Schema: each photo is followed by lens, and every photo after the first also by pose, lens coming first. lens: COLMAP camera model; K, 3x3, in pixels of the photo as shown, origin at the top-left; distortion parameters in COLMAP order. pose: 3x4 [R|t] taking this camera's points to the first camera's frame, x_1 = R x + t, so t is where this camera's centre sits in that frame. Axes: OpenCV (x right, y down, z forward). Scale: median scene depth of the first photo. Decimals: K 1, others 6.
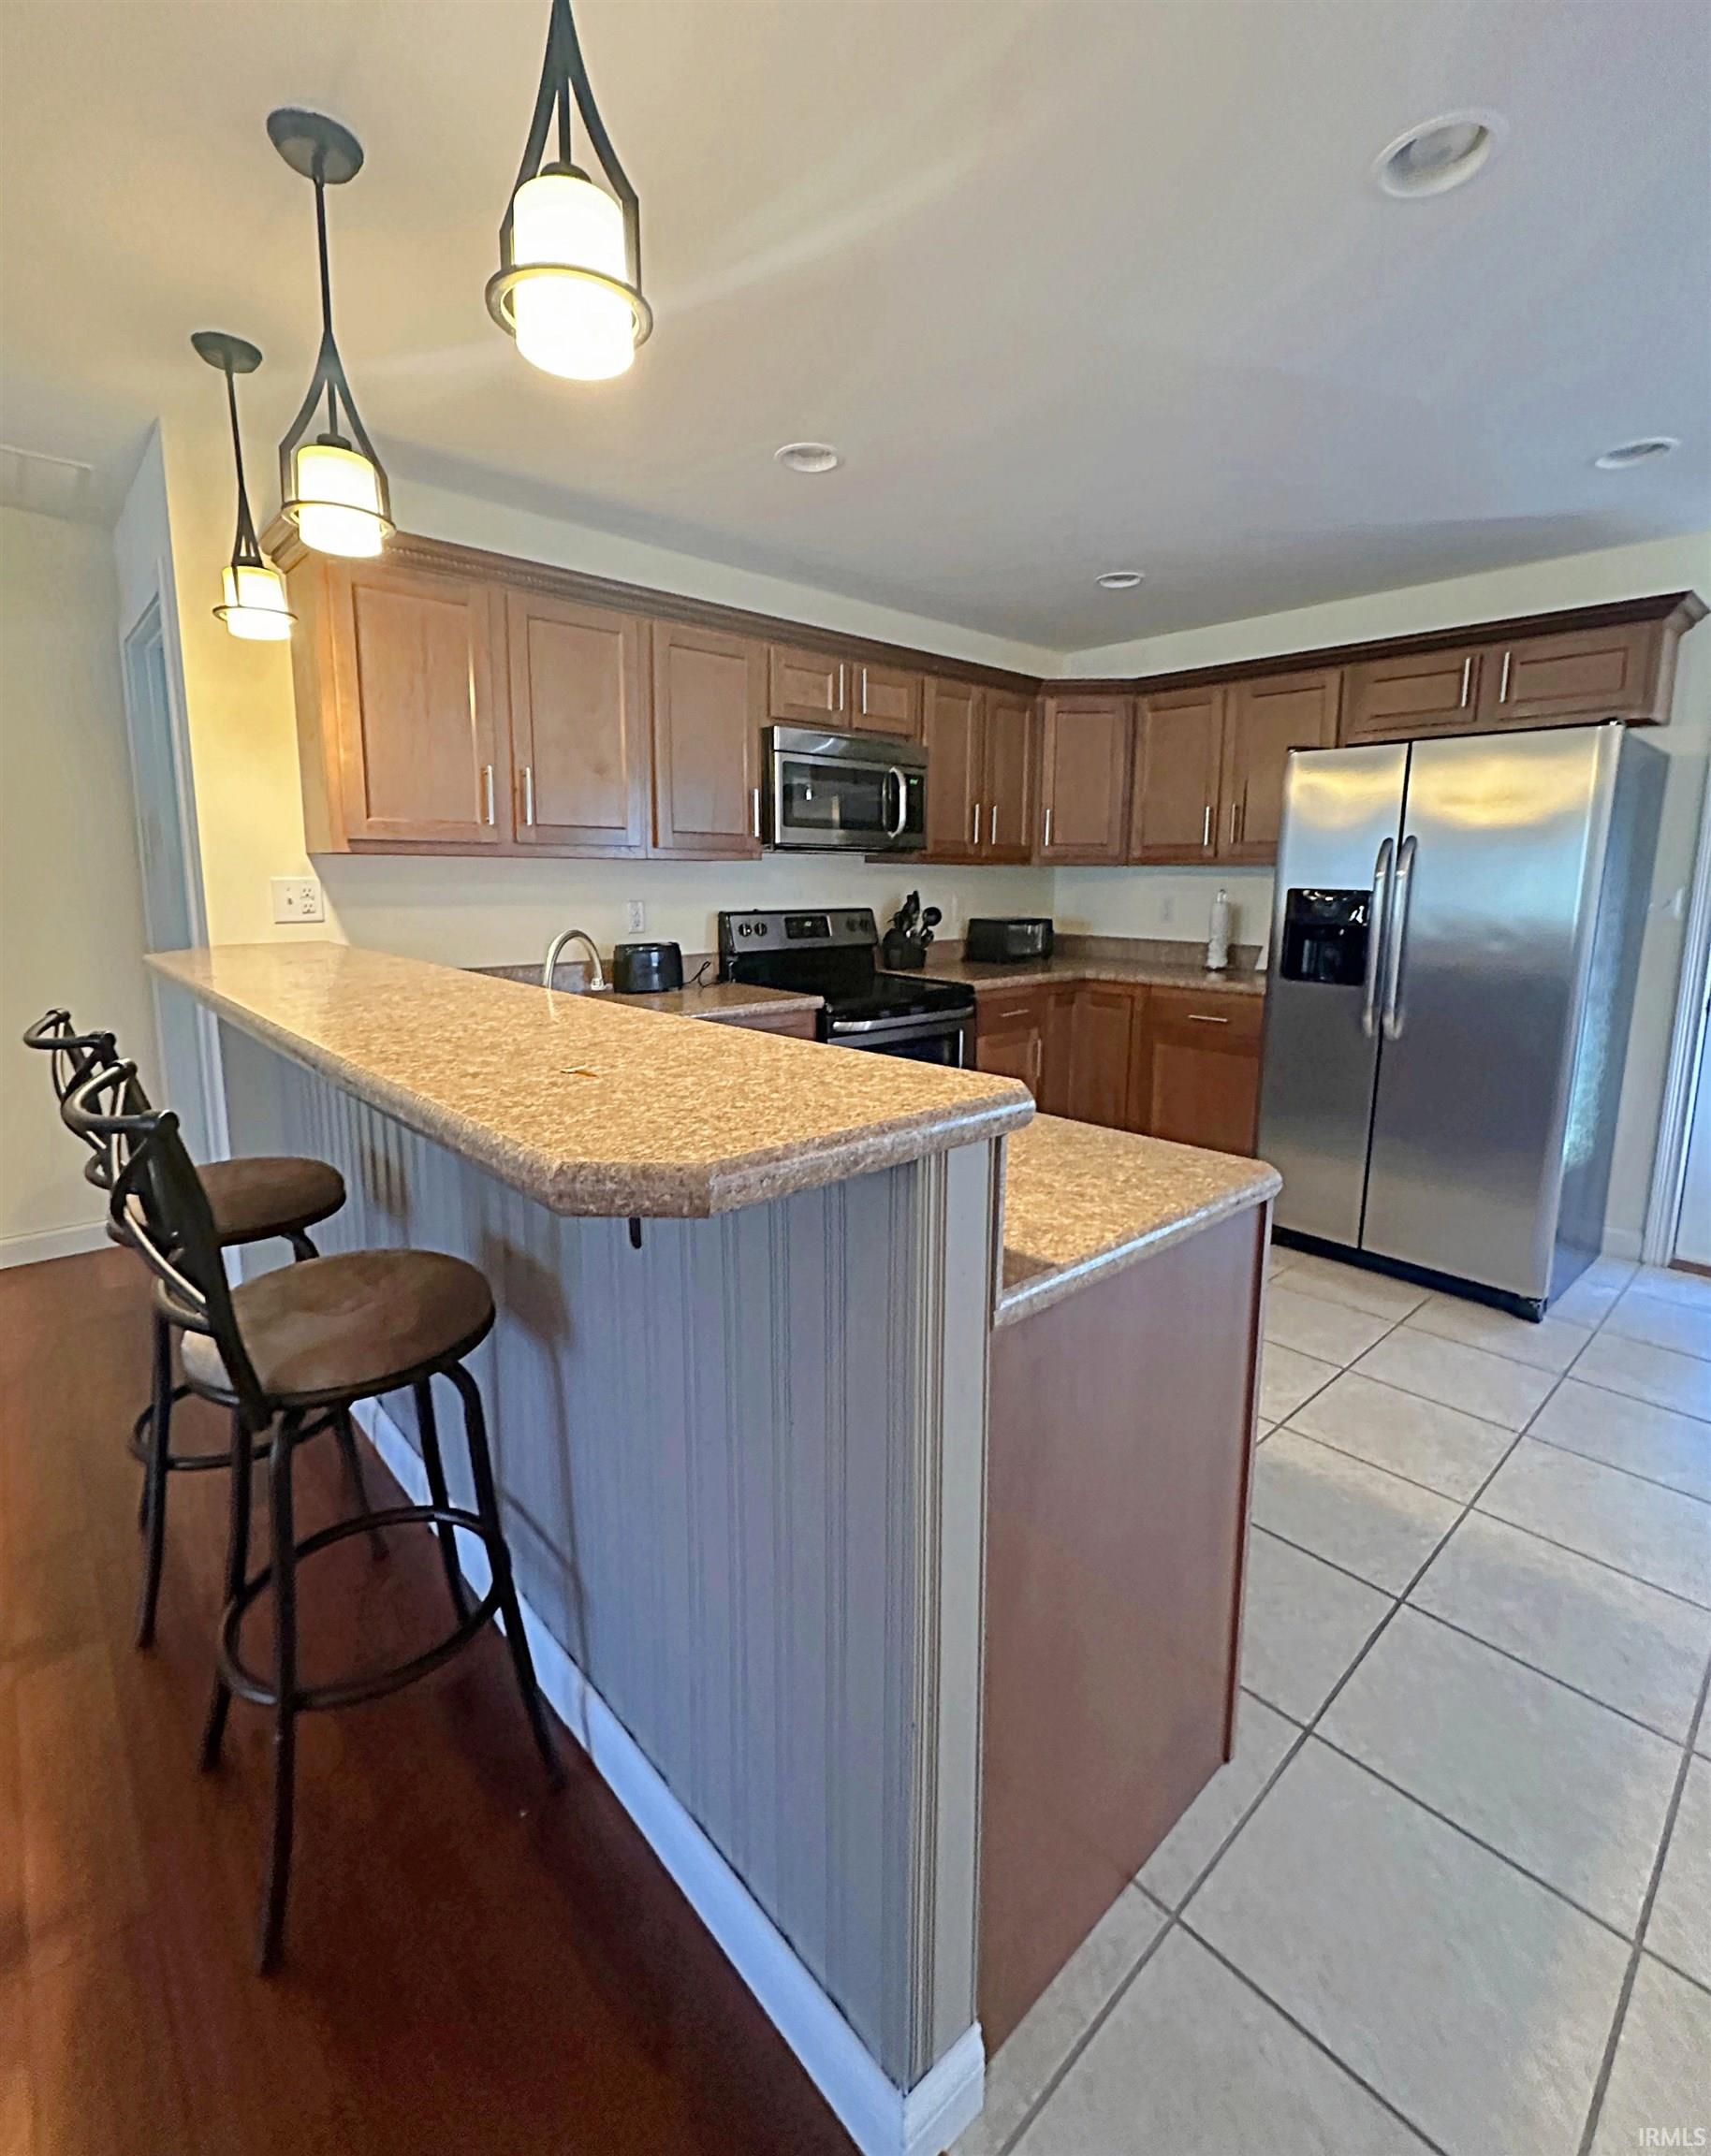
lens RADIAL K [[957.1, 0, 857.1], [0, 957.1, 1017.1], [0, 0, 1]] dist [0.002771, 0.000972]
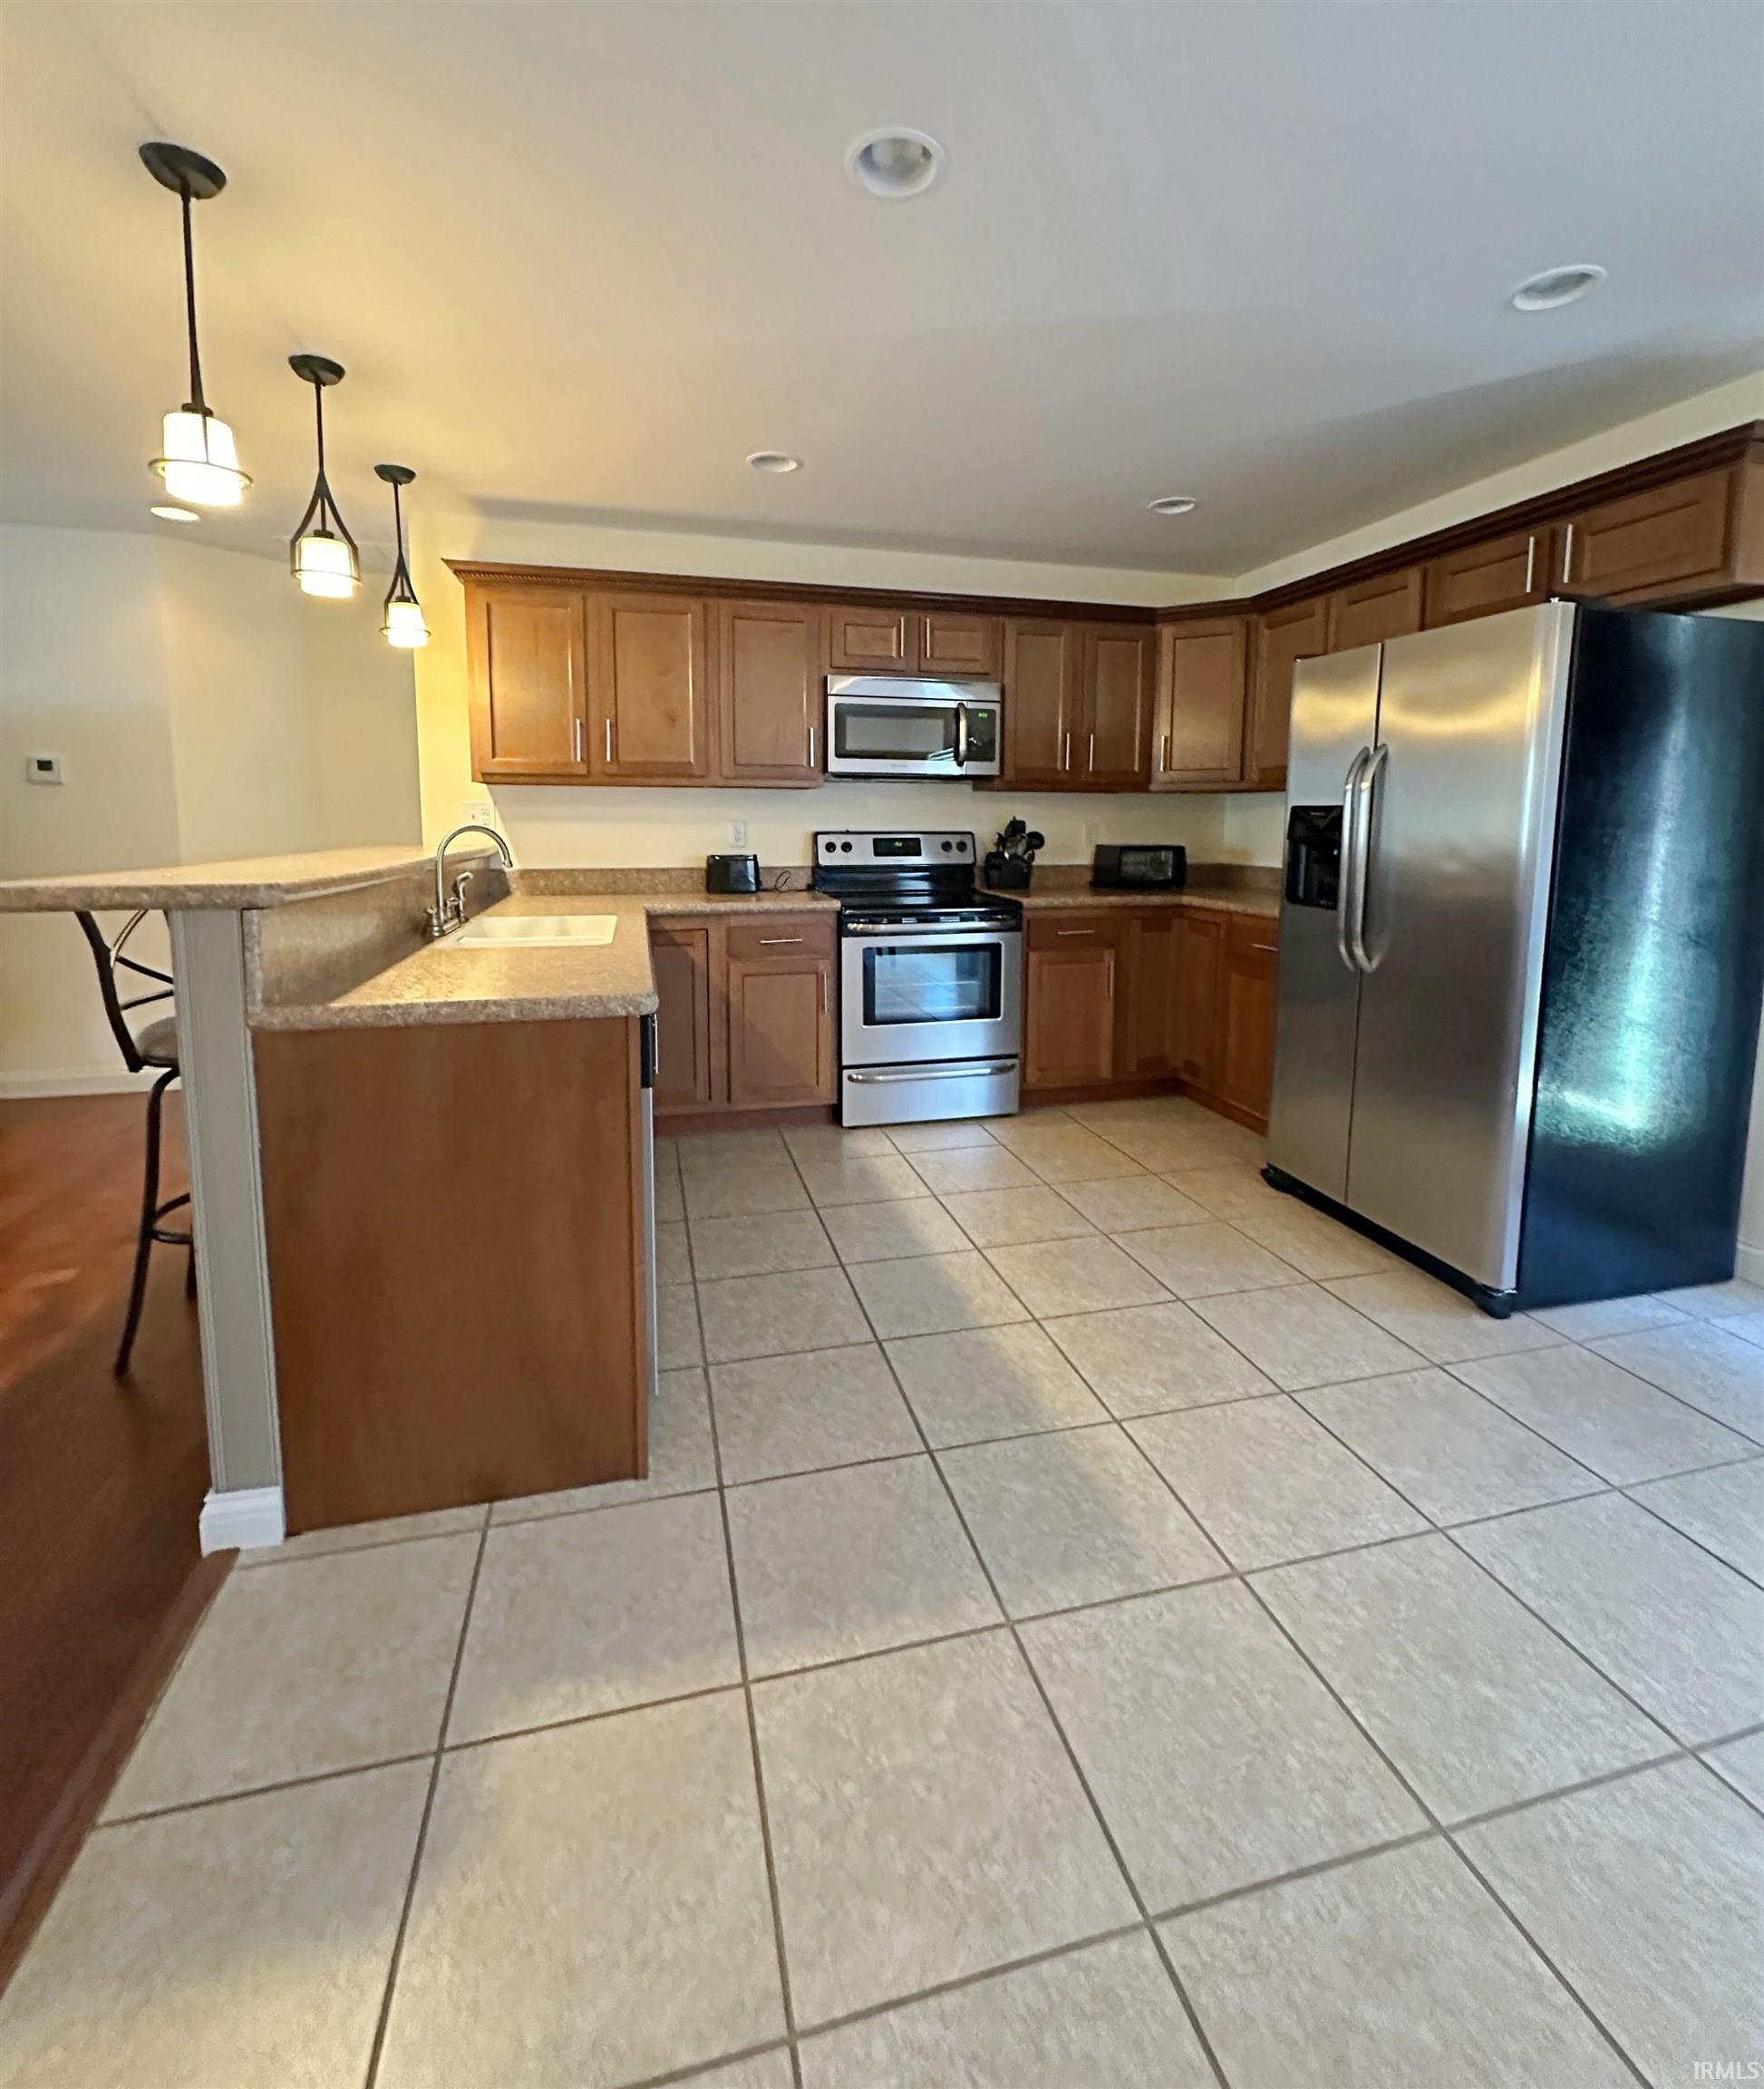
lens RADIAL K [[934.5, 0, 880.6], [0, 934.5, 913.5], [0, 0, 1]] dist [-0.000663, -0.000381]
pose [[0.884586, 0.043932, -0.464303, 0.476308], [-0.067821, 0.997088, -0.034868, 0.026876], [0.461419, 0.062334, 0.884990, 0.012257]]
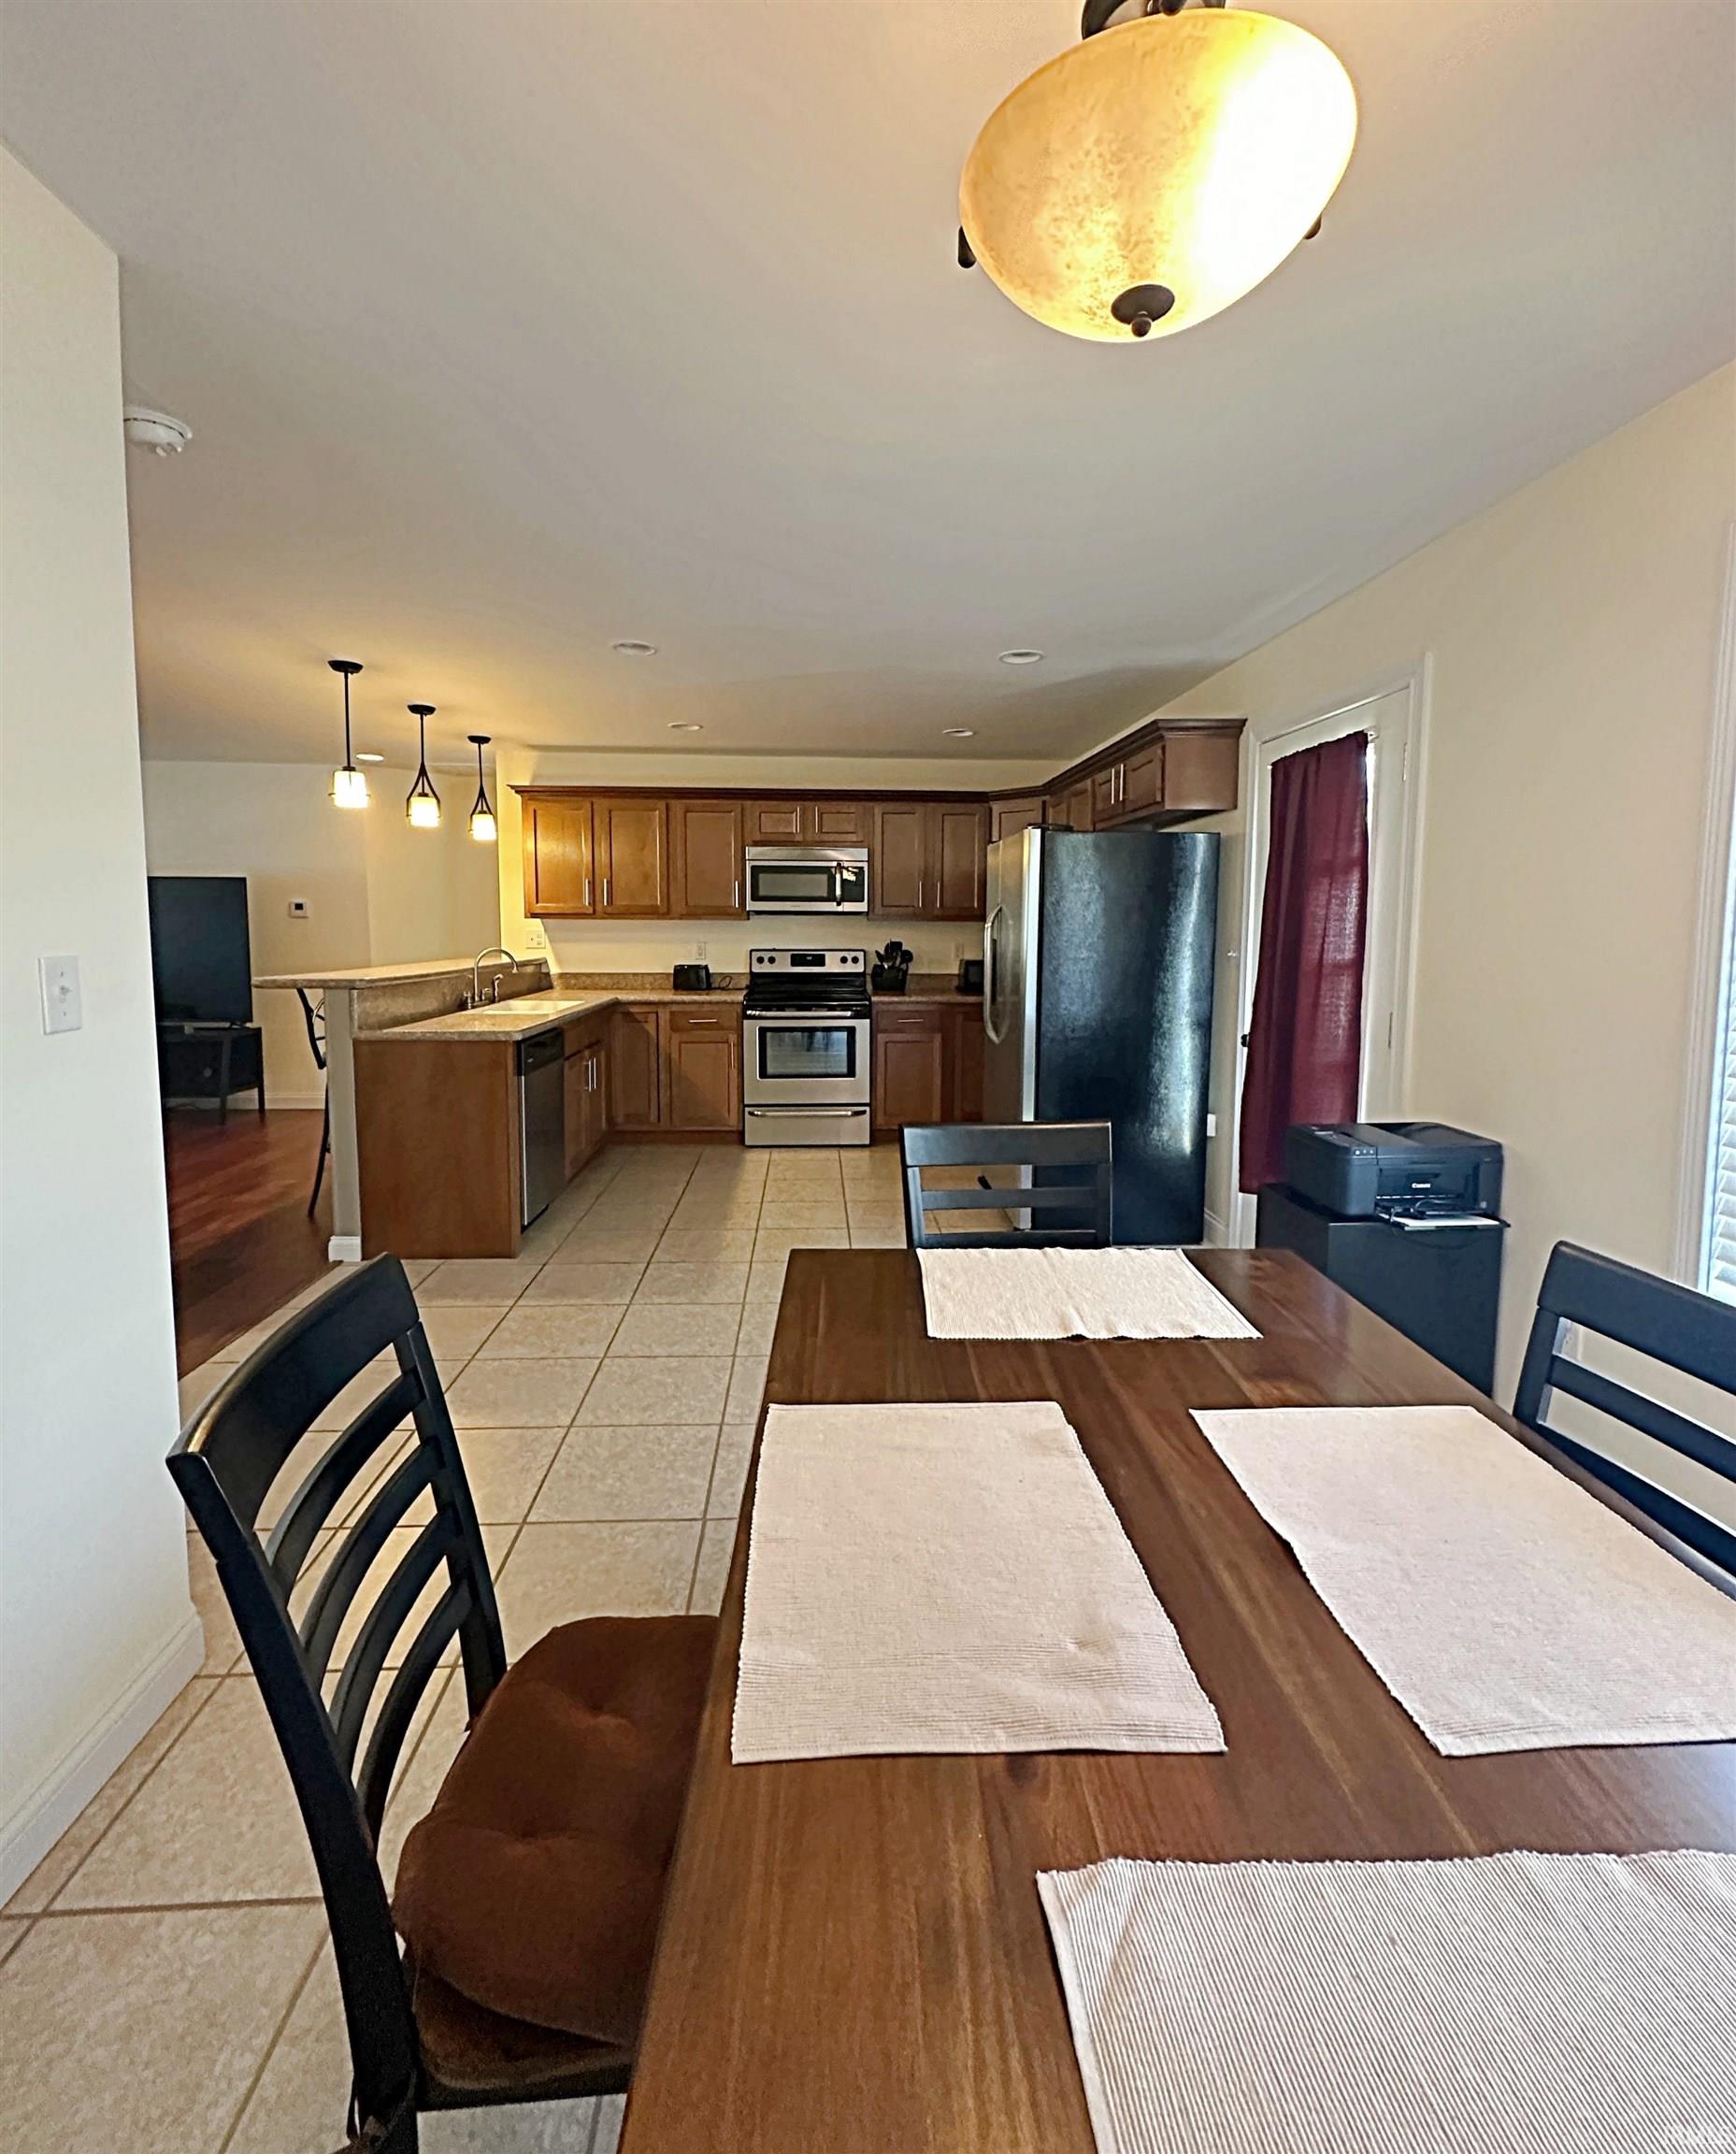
lens RADIAL K [[940.3, 0, 869.5], [0, 940.3, 996.1], [0, 0, 1]] dist [0.000010, 0.000017]
pose [[0.774846, 0.046548, -0.630434, 1.108038], [-0.094728, 0.994574, -0.042992, 0.028474], [0.625012, 0.093032, 0.775052, -0.187302]]
